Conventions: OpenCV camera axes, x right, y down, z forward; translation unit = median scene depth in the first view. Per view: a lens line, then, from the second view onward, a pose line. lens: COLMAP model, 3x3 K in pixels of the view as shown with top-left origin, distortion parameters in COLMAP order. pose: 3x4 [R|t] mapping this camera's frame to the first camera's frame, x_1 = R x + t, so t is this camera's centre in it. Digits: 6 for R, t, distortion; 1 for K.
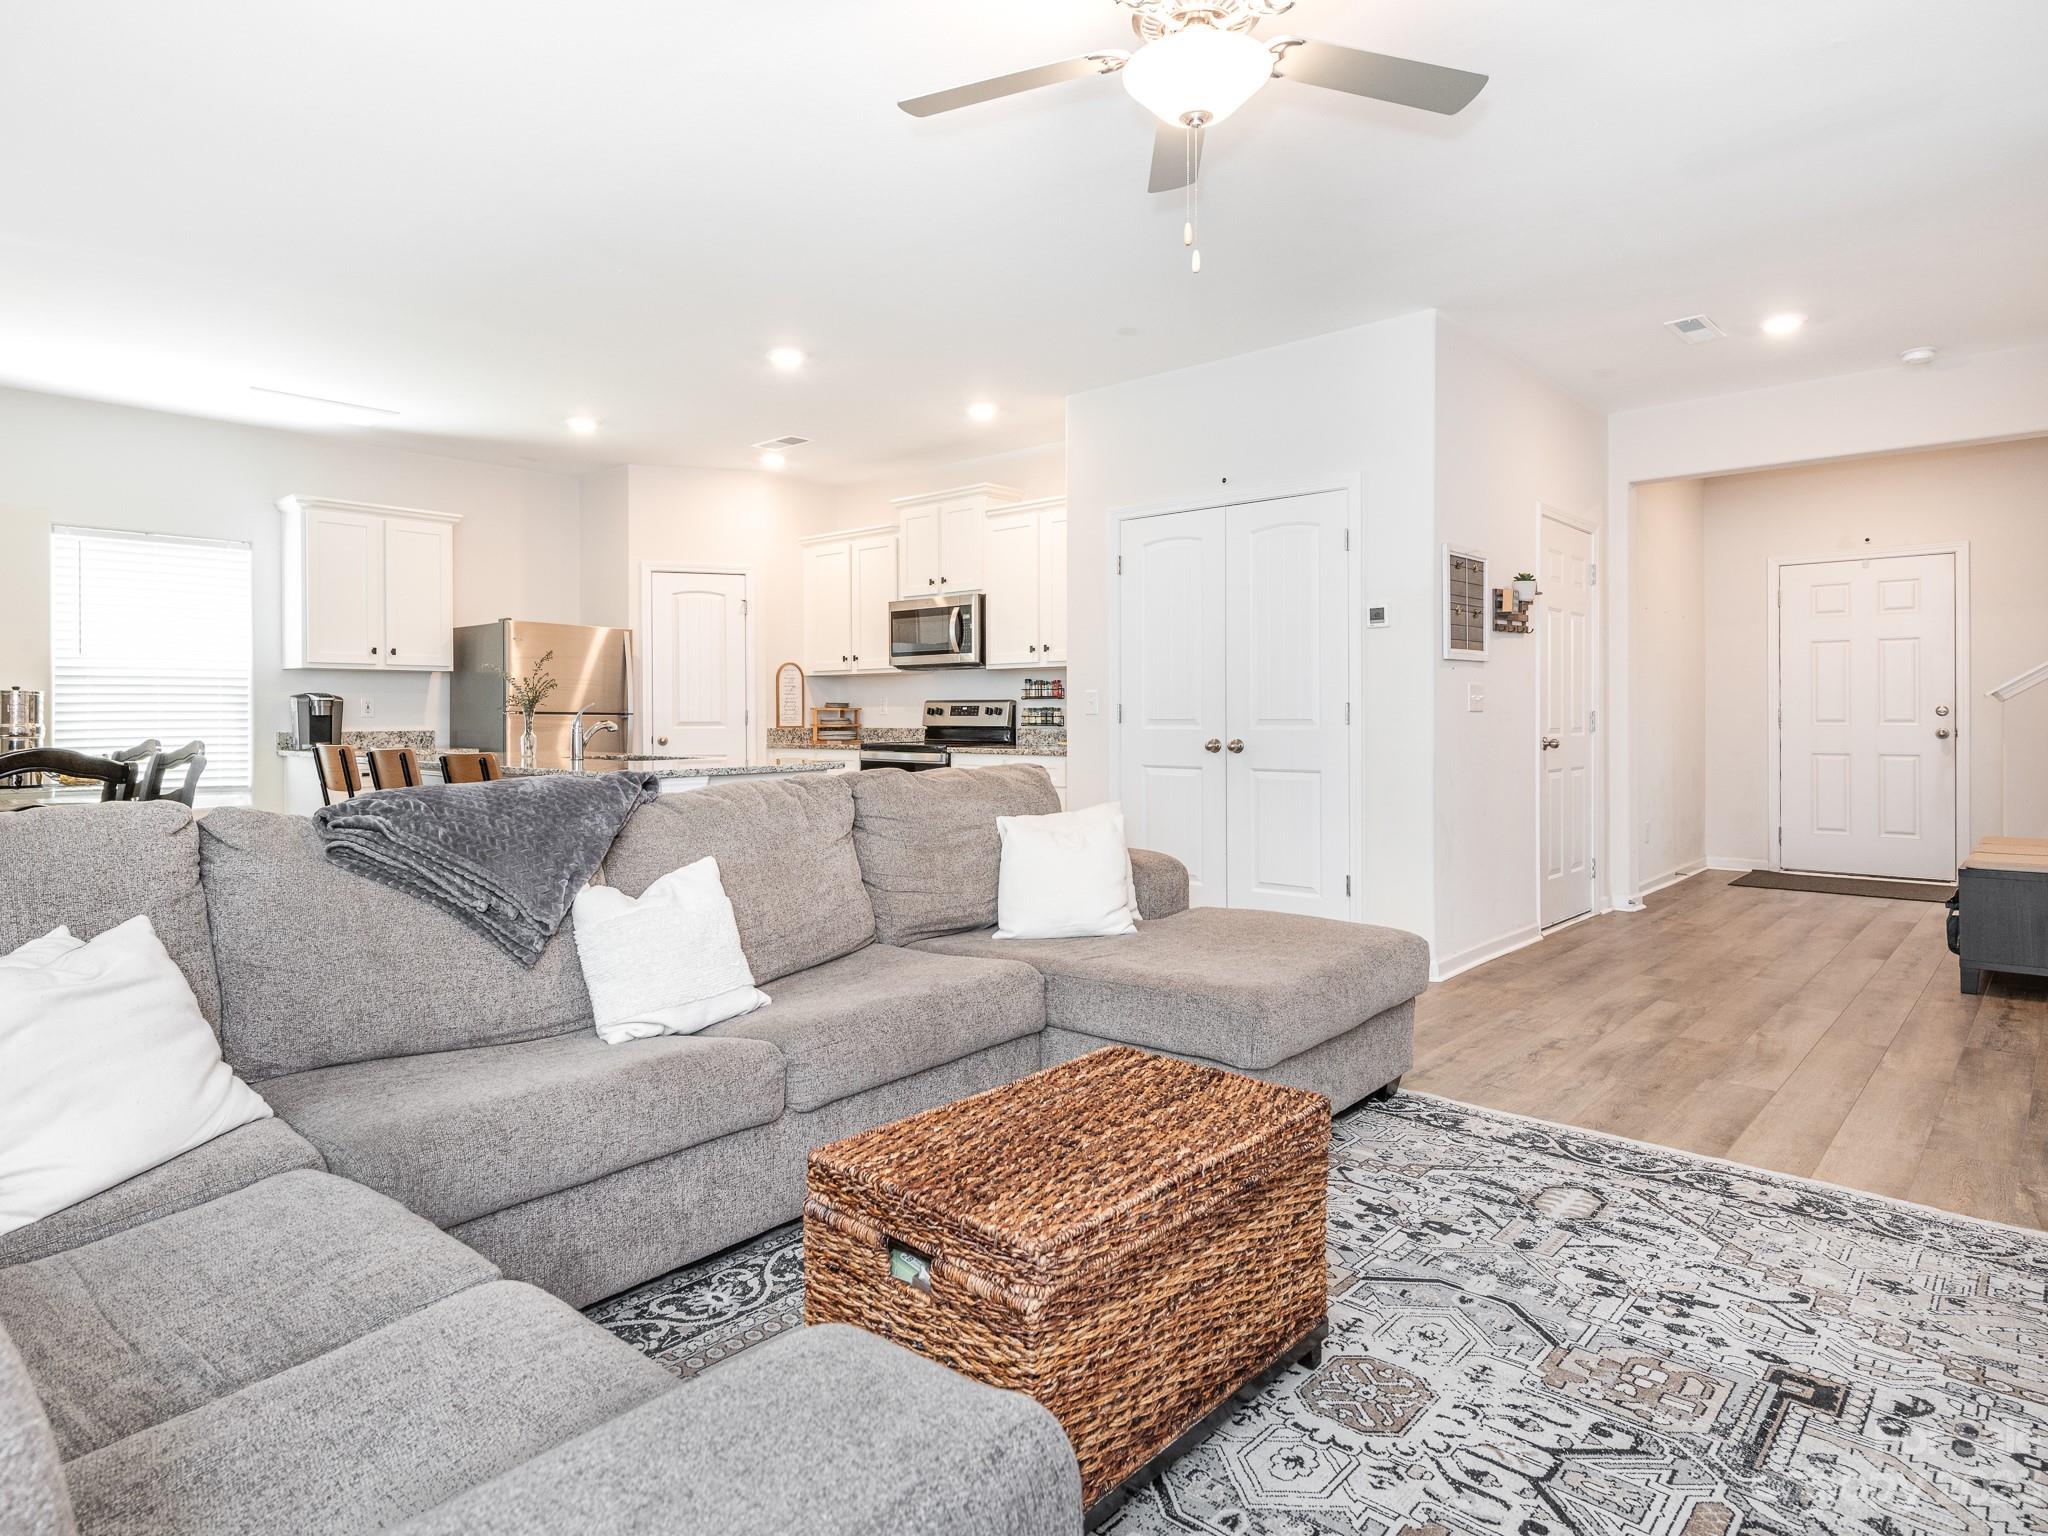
lens RADIAL K [[1186.3, 0, 1022.1], [0, 1186.3, 713.6], [0, 0, 1]] dist [0.020937, -0.007484]
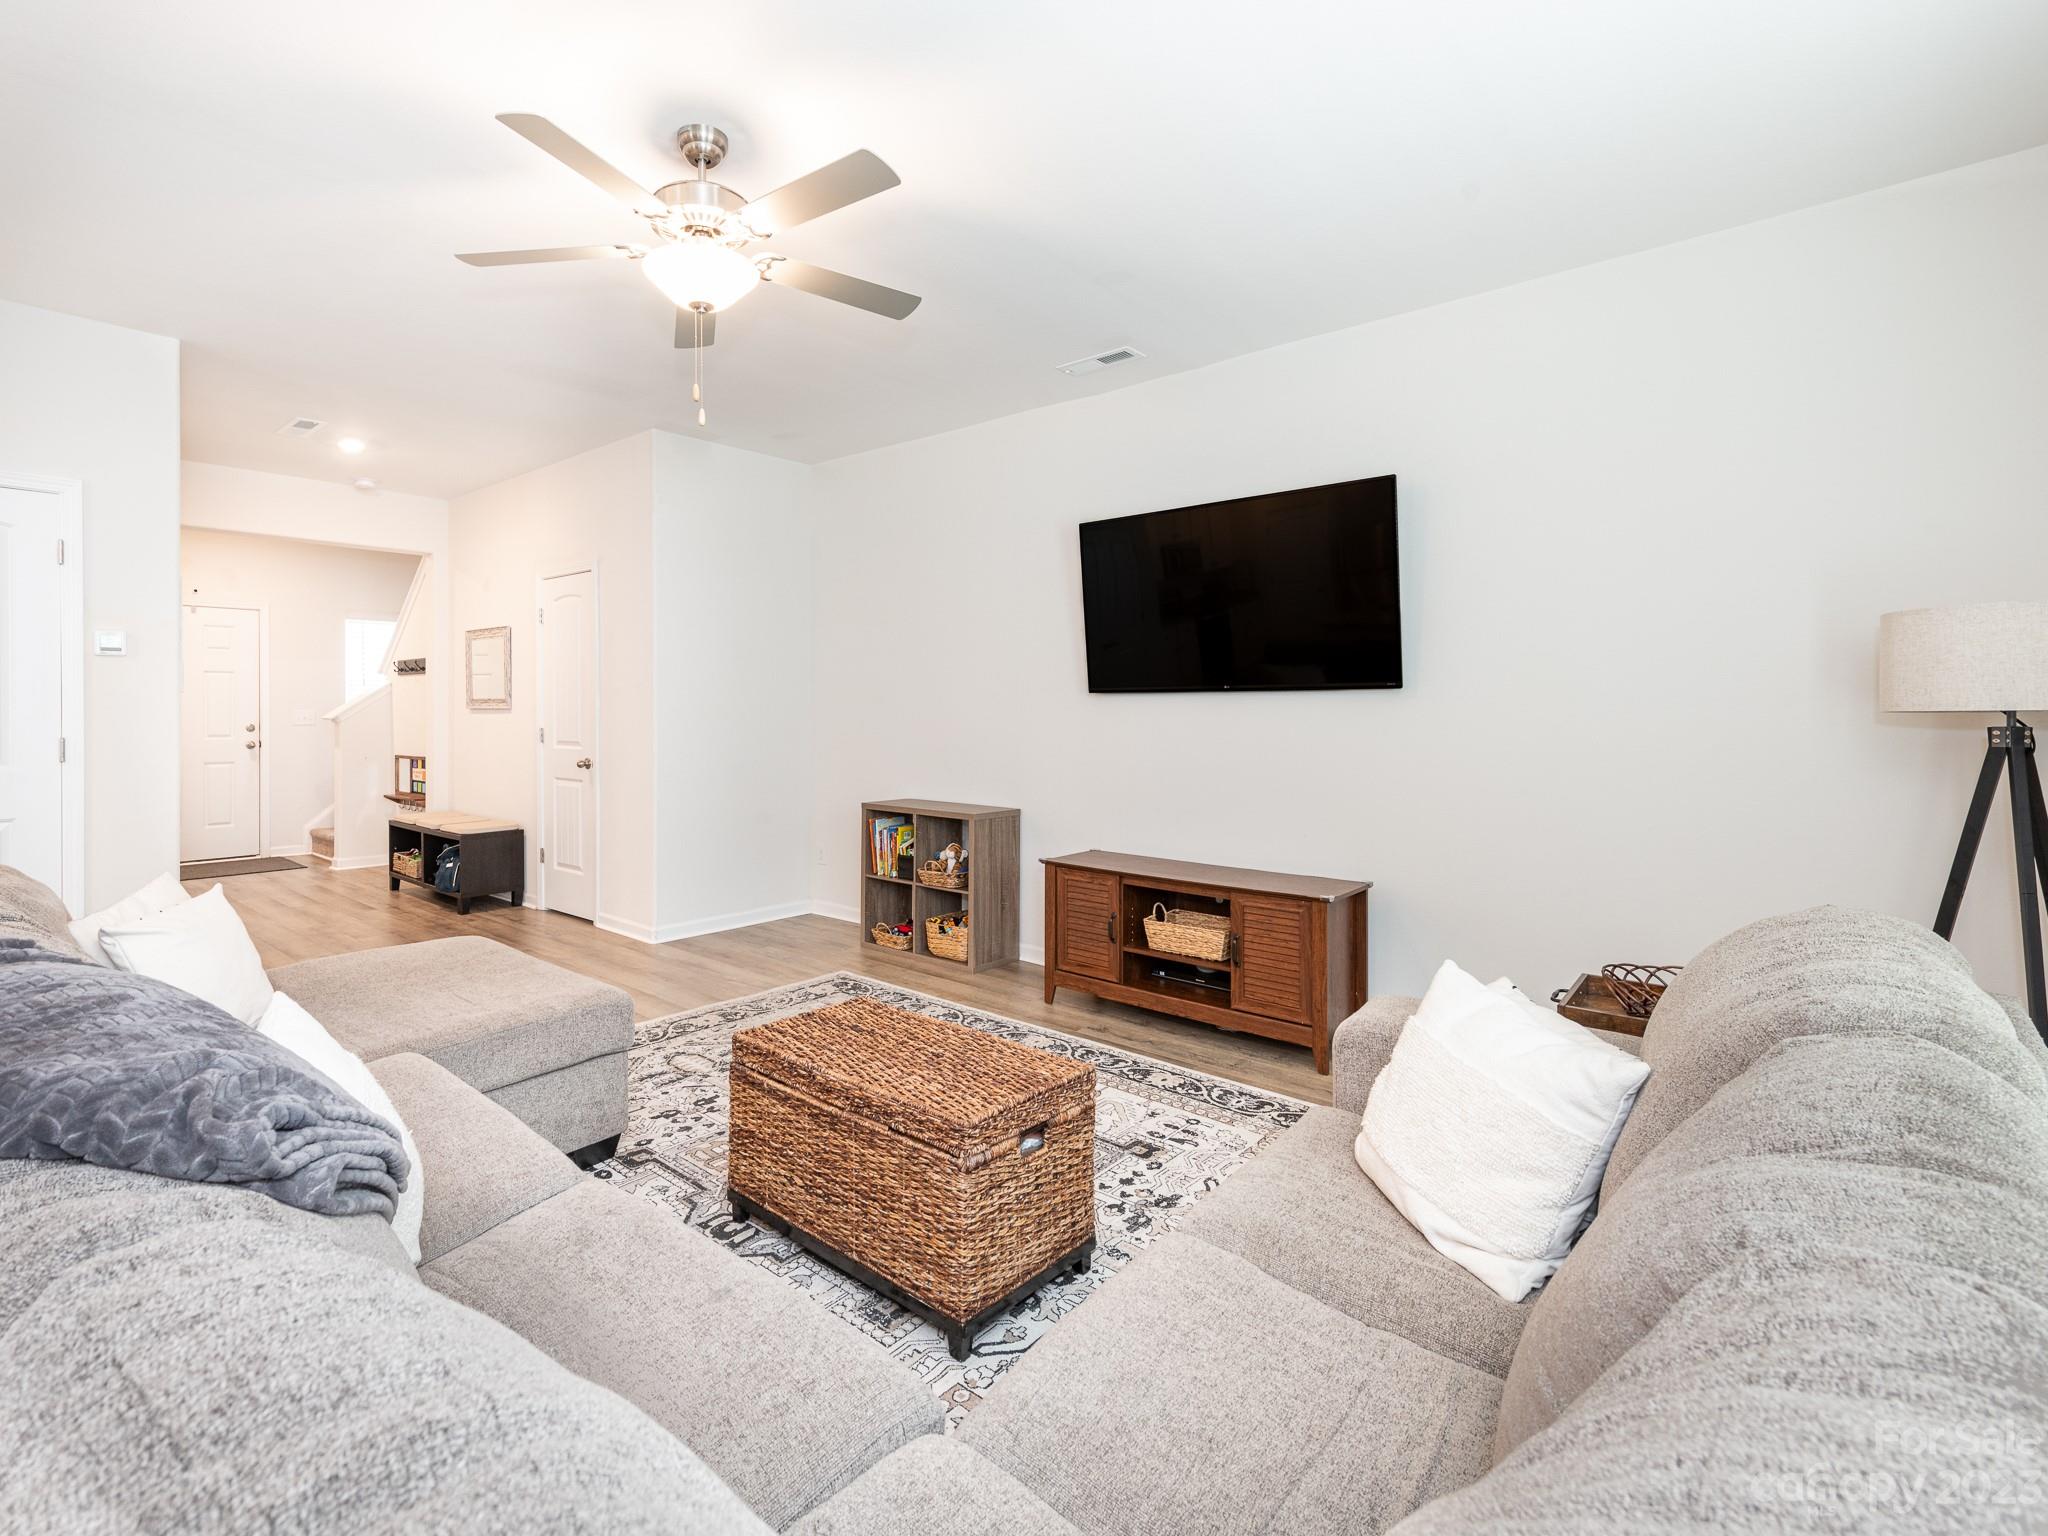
lens RADIAL K [[969.0, 0, 898.2], [0, 969.0, 713.0], [0, 0, 1]] dist [0.014860, 0.000827]
pose [[0.032958, 0.000664, 0.999457, -0.323171], [-0.000595, 1.000000, -0.000644, -0.020921], [-0.999457, -0.000573, 0.032959, 0.270067]]
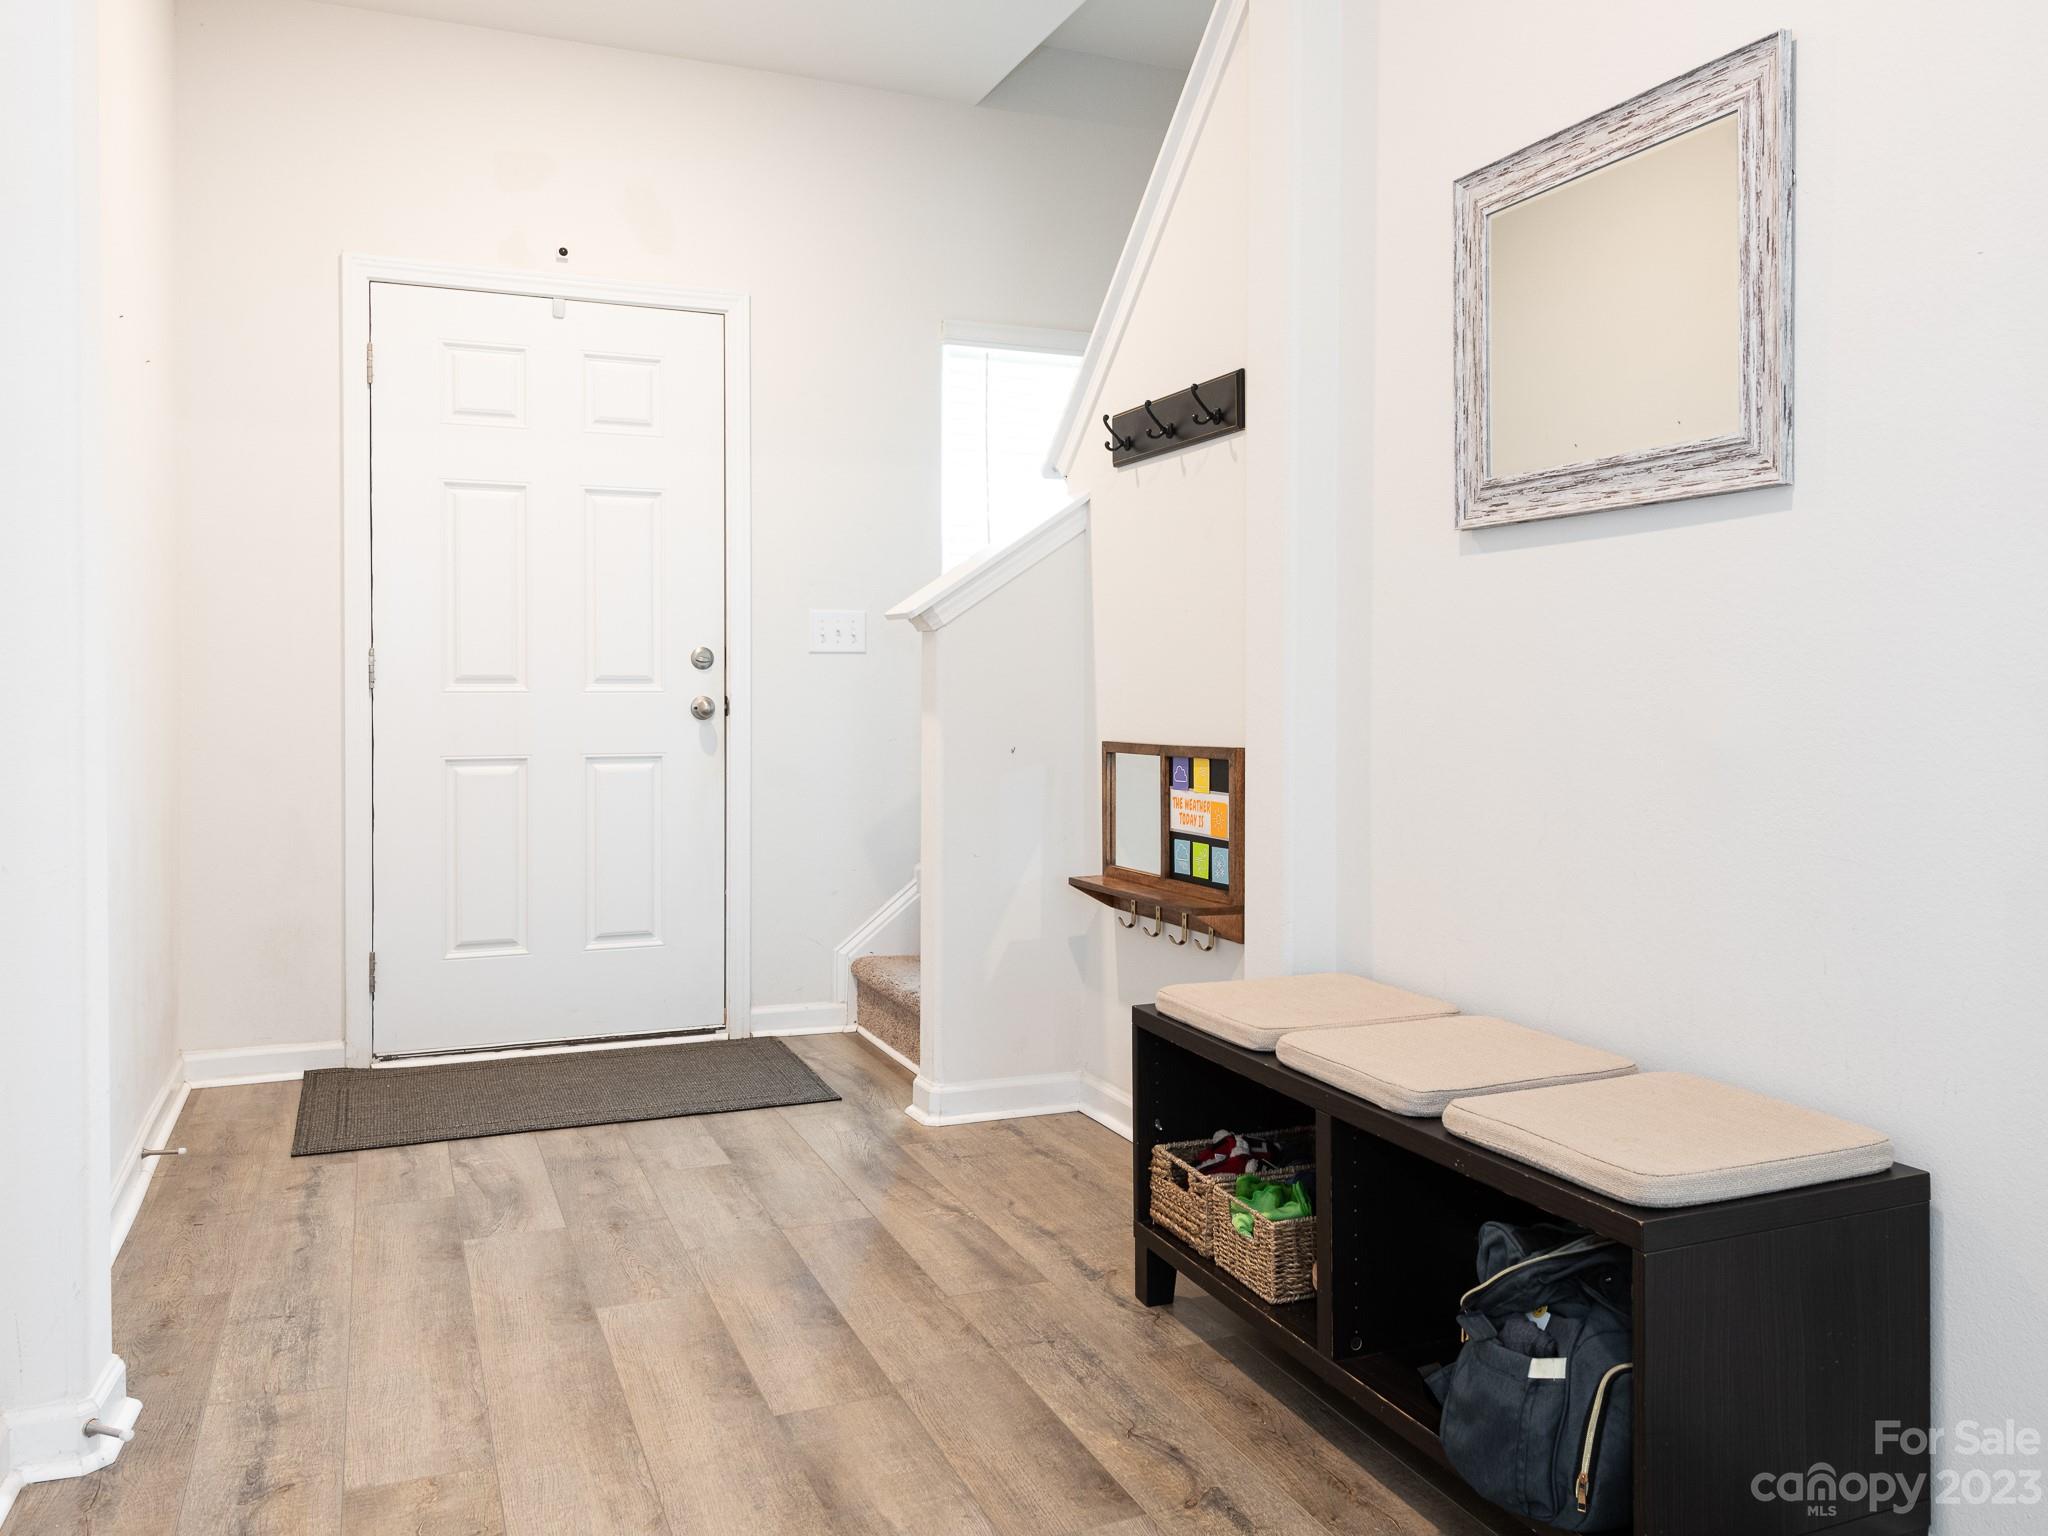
lens RADIAL K [[1574.6, 0, 1037.5], [0, 1574.6, 748.3], [0, 0, 1]] dist [0.067511, -0.071343]
pose [[0.440595, -0.028765, 0.897245, 0.309290], [-0.001587, 0.999460, 0.032821, 0.013097], [-0.897704, -0.015885, 0.440312, 0.682137]]
